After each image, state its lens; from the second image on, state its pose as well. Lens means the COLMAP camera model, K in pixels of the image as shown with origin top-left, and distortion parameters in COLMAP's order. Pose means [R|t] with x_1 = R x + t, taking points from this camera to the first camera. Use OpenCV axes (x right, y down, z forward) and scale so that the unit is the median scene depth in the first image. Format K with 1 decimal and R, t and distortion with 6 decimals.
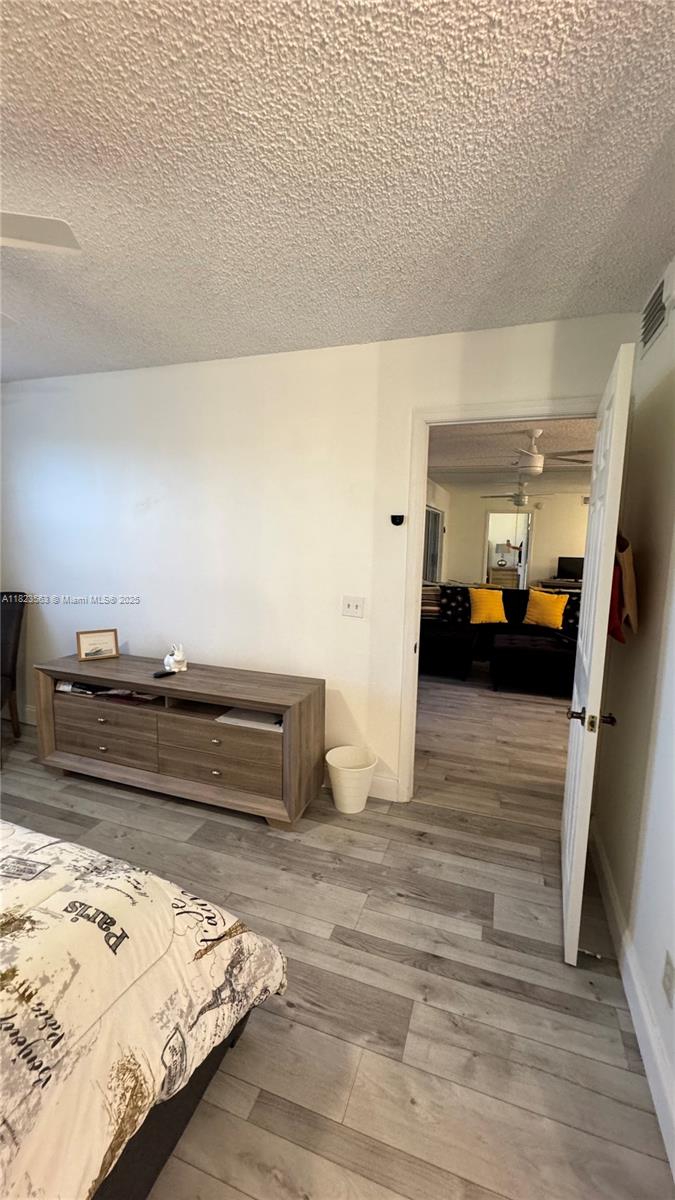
lens RADIAL K [[488.2, 0, 336.3], [0, 488.2, 591.5], [0, 0, 1]] dist [-0.001523, -0.000098]
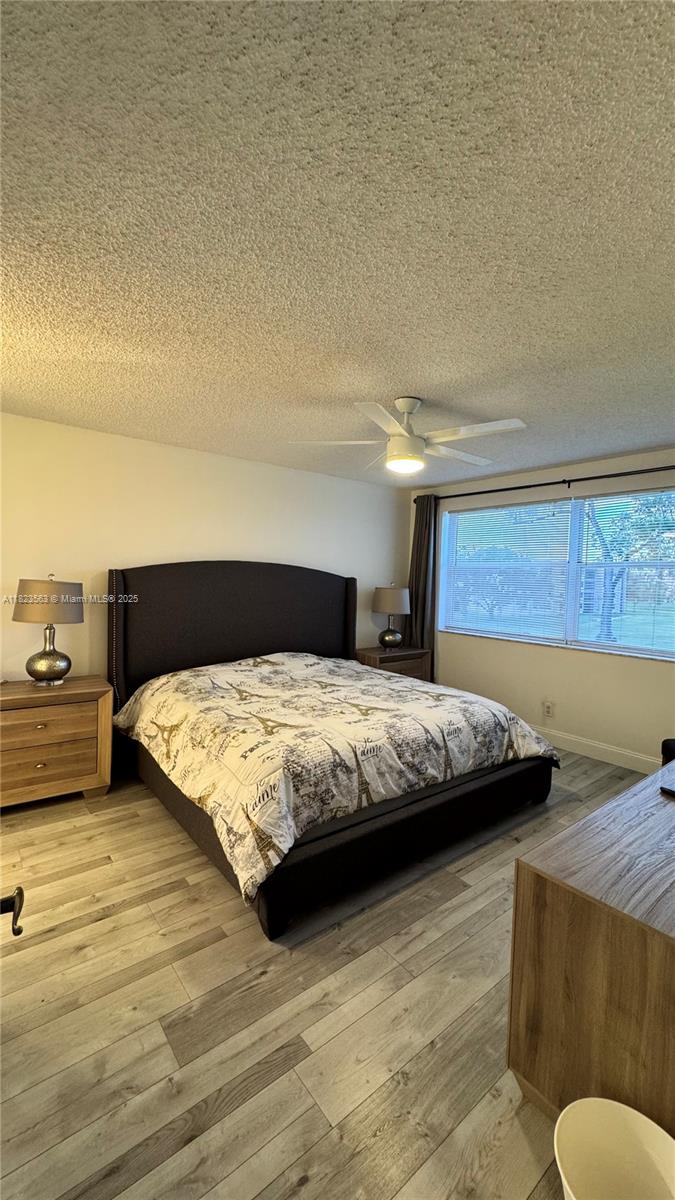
lens RADIAL K [[480.4, 0, 337.5], [0, 480.4, 600.0], [0, 0, 1]] dist [-0.001255, -0.000063]
pose [[-0.533789, -0.001644, -0.845616, 0.777328], [-0.138690, 0.986627, 0.085629, -0.143618], [0.834167, 0.162986, -0.526878, 1.609853]]
